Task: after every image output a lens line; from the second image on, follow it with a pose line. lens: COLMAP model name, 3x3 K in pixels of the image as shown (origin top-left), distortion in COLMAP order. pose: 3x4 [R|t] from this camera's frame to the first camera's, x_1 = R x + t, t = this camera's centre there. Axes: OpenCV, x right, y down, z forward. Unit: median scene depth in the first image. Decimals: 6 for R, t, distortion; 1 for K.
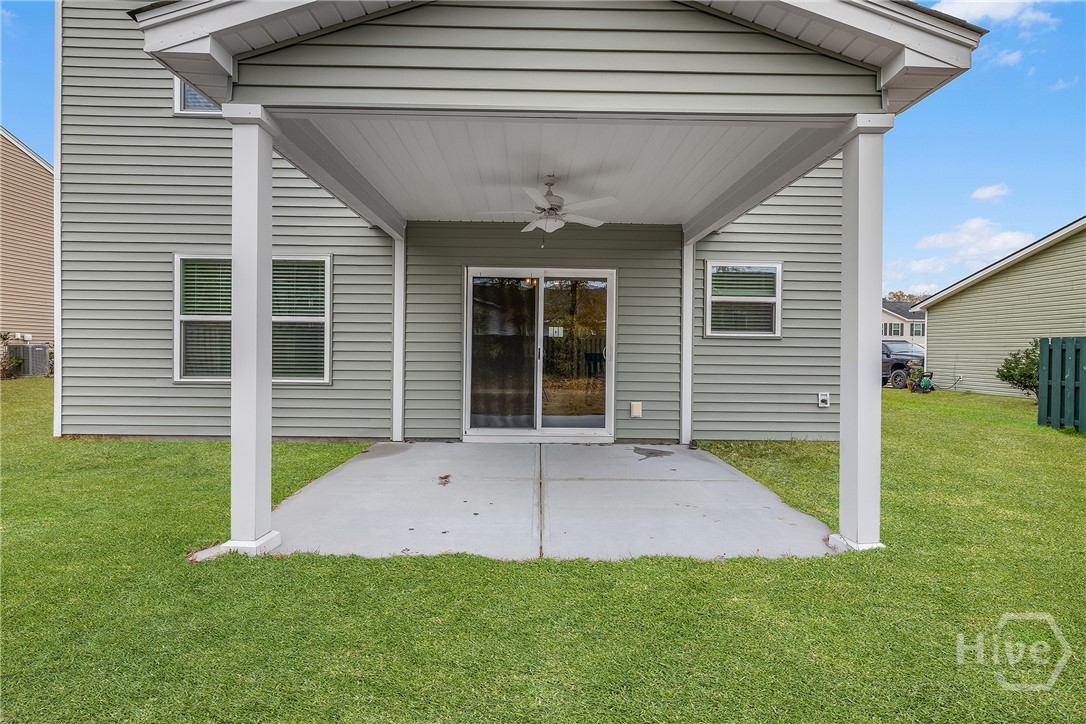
lens RADIAL K [[460.4, 0, 542.9], [0, 460.4, 351.5], [0, 0, 1]] dist [0.017858, -0.024139]
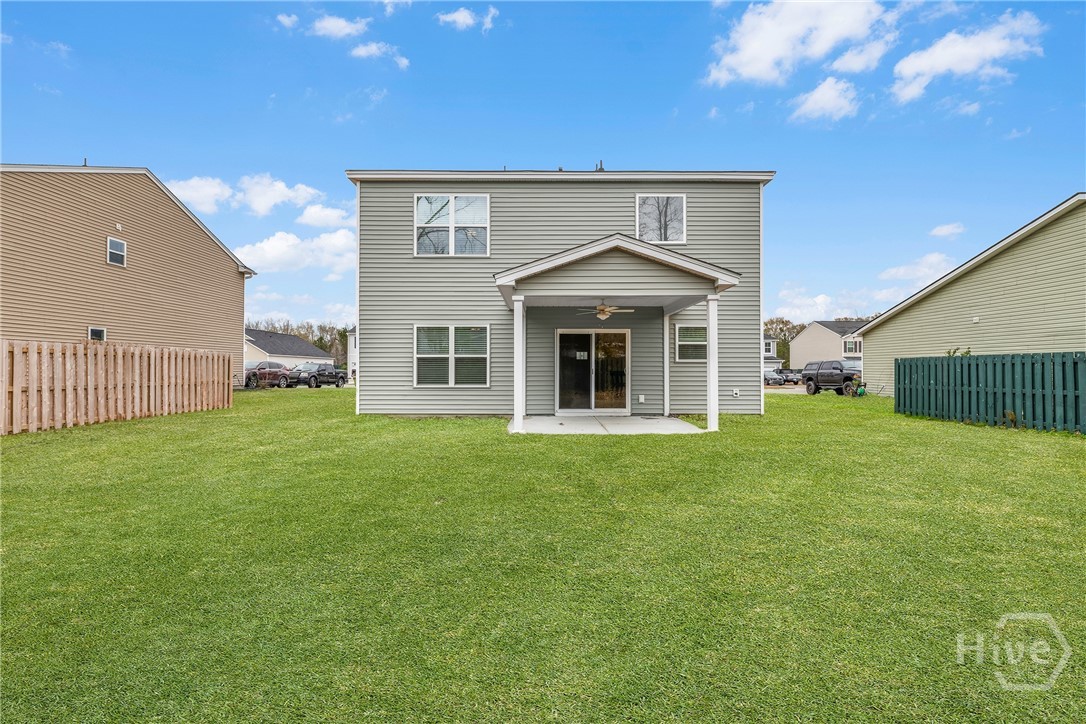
lens RADIAL K [[459.0, 0, 545.9], [0, 459.0, 359.3], [0, 0, 1]] dist [-0.000690, -0.000118]
pose [[0.999870, -0.011490, -0.011356, -0.187740], [0.011210, 0.999639, -0.024400, -0.001866], [0.011632, 0.024269, 0.999638, -0.998581]]
